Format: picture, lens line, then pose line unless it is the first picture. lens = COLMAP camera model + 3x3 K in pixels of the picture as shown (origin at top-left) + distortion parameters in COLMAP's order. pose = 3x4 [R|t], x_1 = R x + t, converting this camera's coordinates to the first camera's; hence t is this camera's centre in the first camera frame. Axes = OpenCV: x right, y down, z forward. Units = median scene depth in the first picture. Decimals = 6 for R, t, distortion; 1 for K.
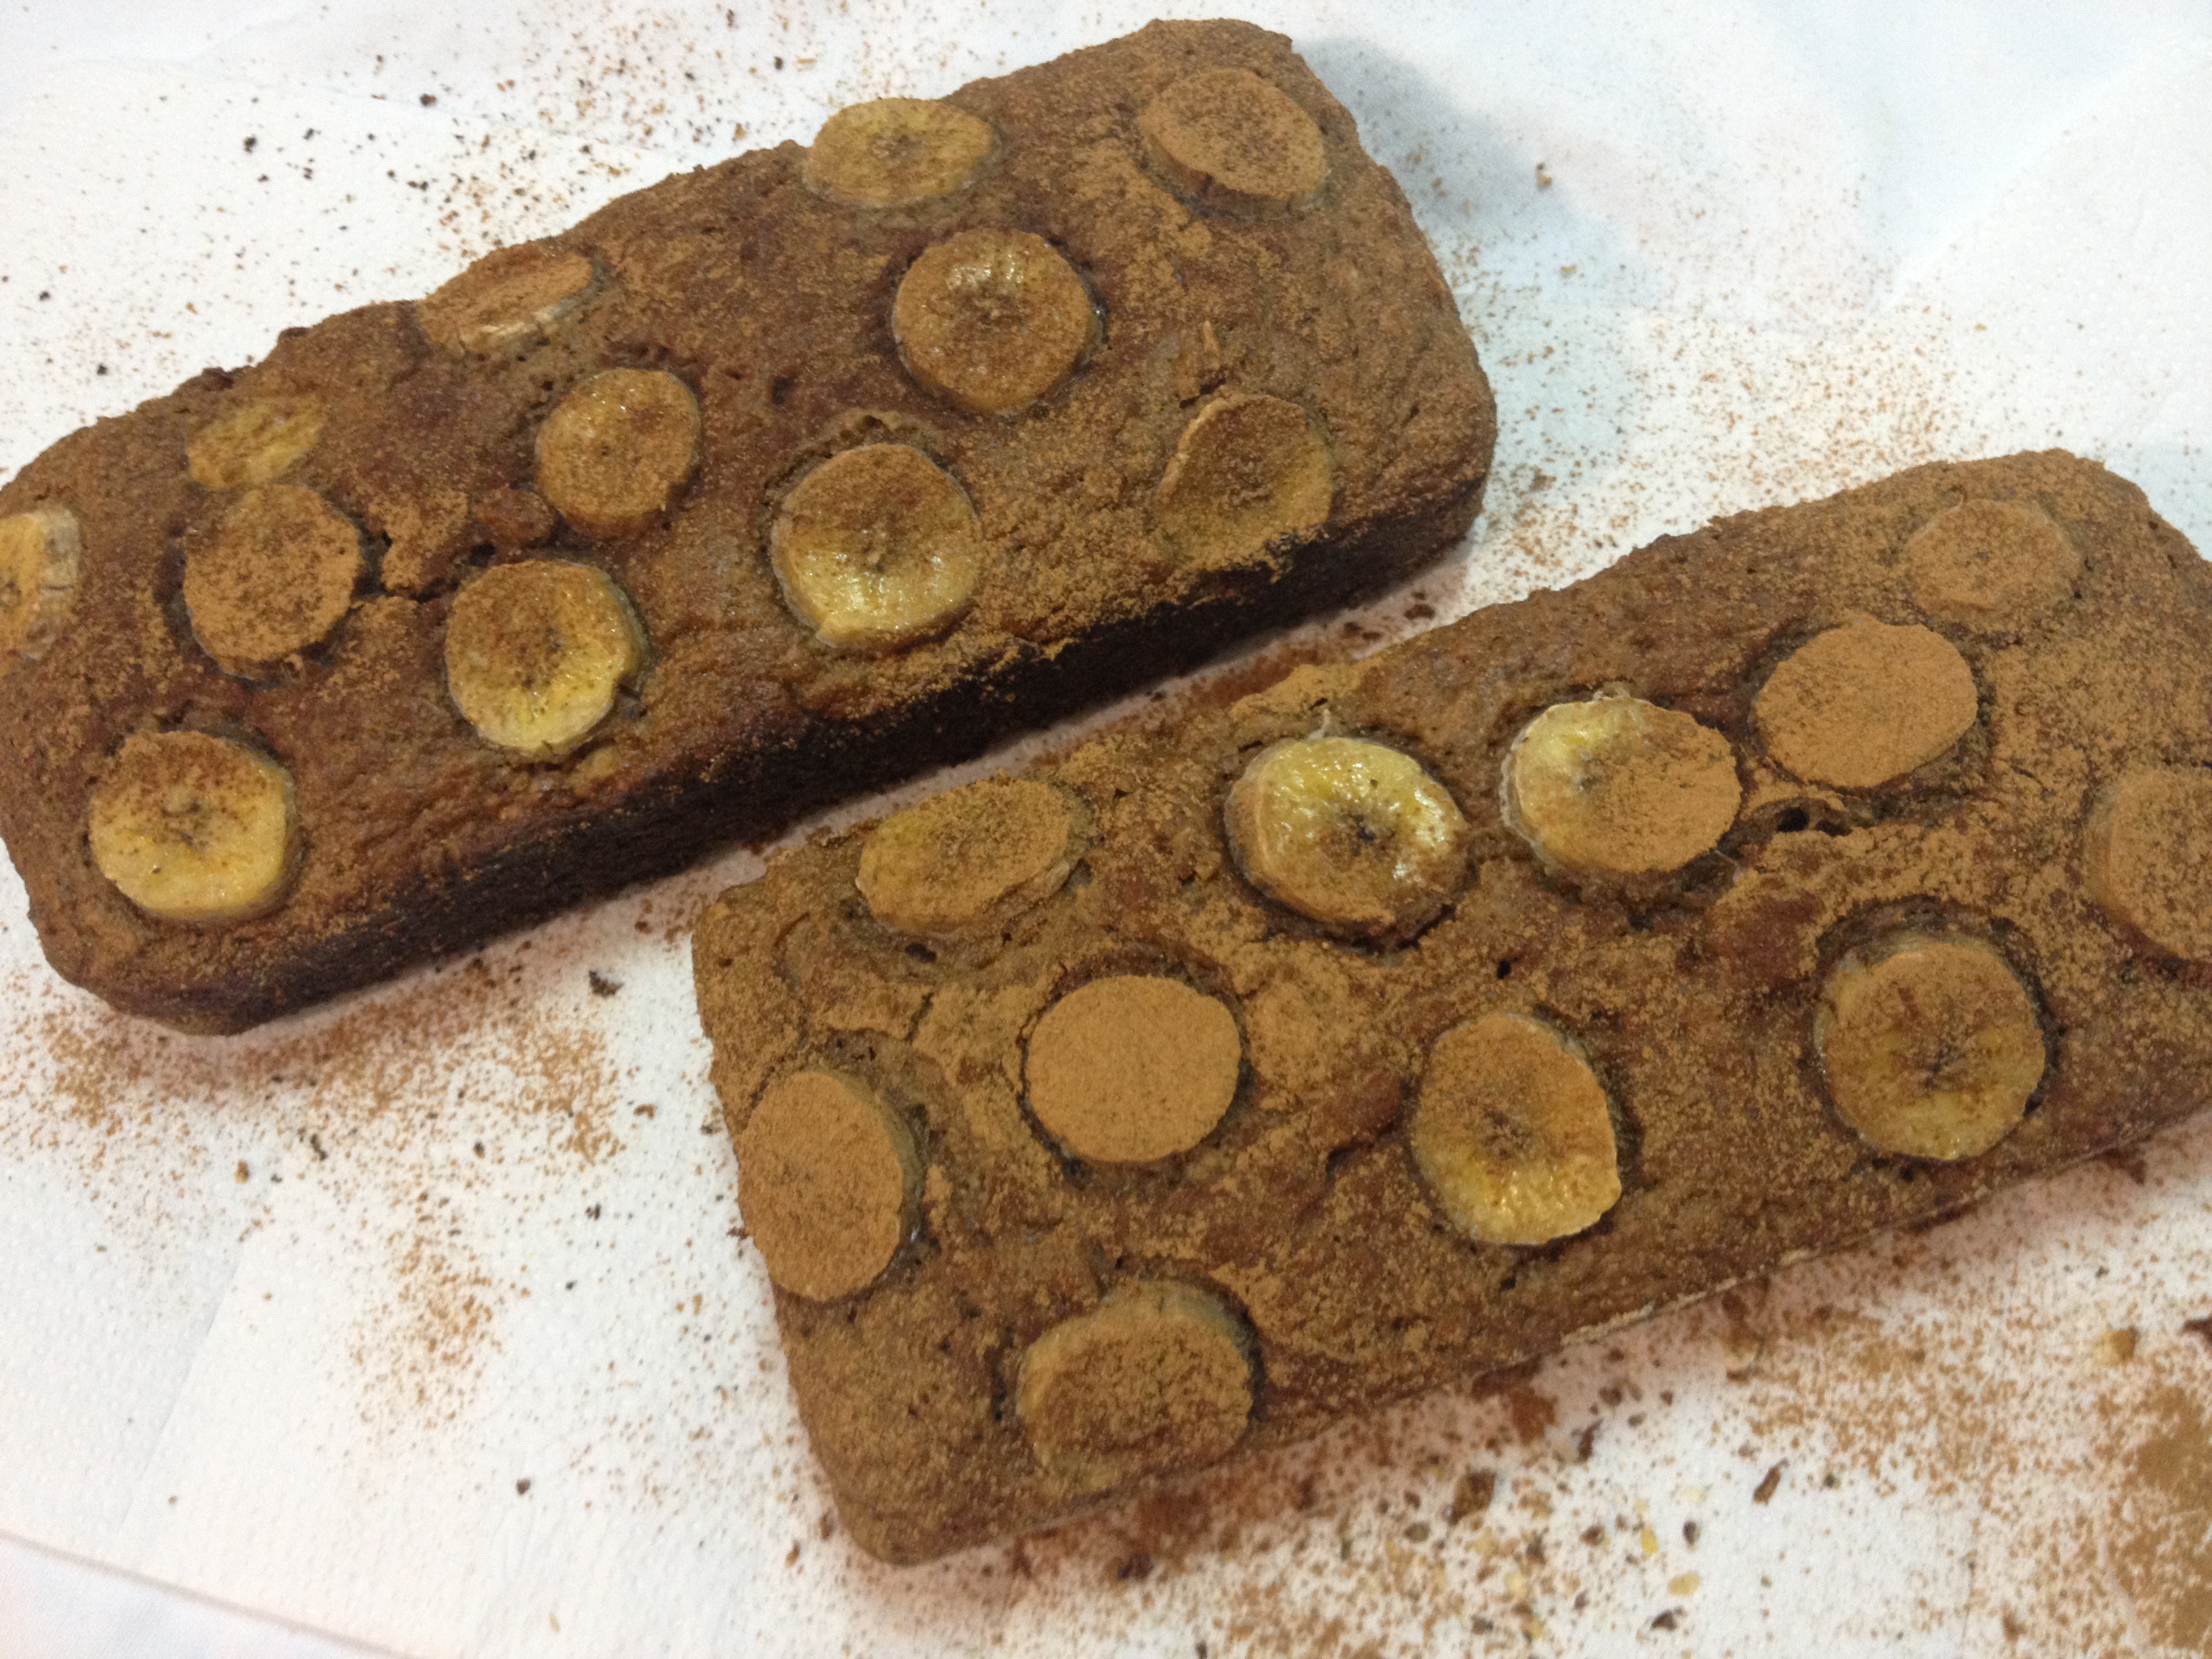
lens RADIAL K [[2285.3, 0, 1106.6], [0, 2285.3, 831.3], [0, 0, 1]] dist [-0.057288, 0.000000]
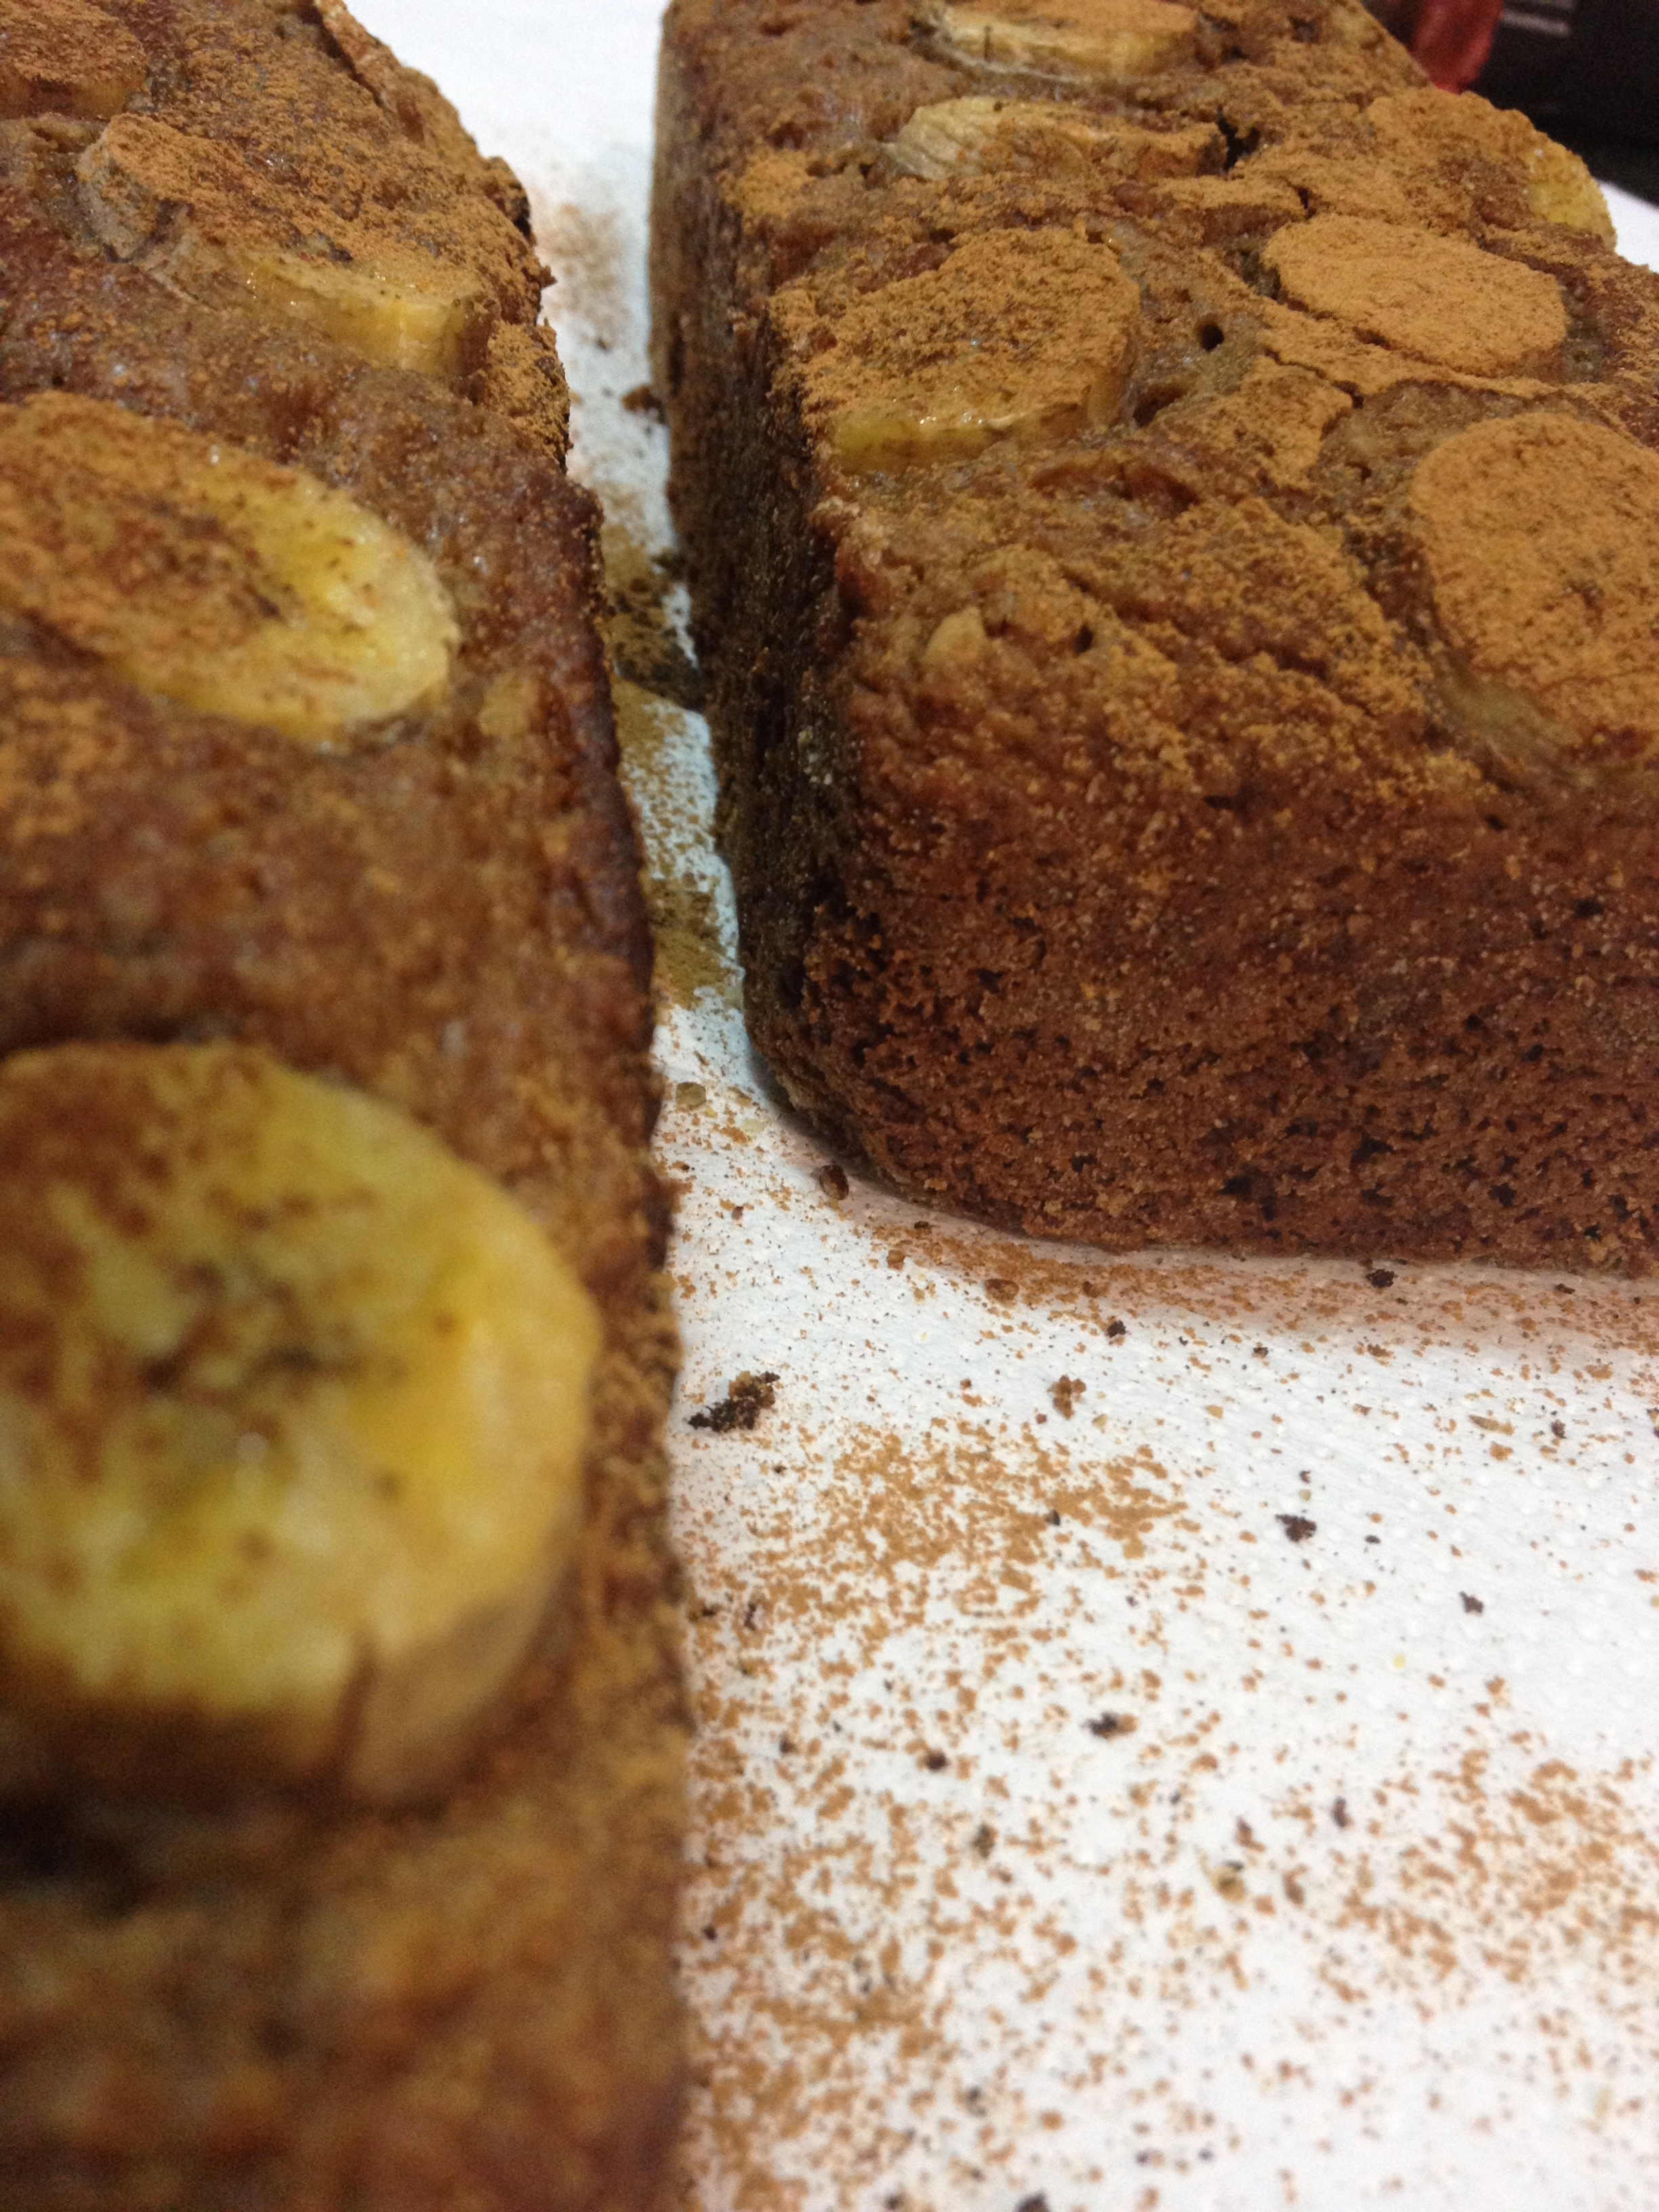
lens RADIAL K [[2285.3, 0, 827.3], [0, 2285.3, 1104.4], [0, 0, 1]] dist [-0.057288, 0.000000]
pose [[0.162362, -0.444682, 0.880850, -0.561504], [0.841783, 0.528179, 0.111481, 0.008681], [-0.514820, 0.723384, 0.460082, 0.787181]]
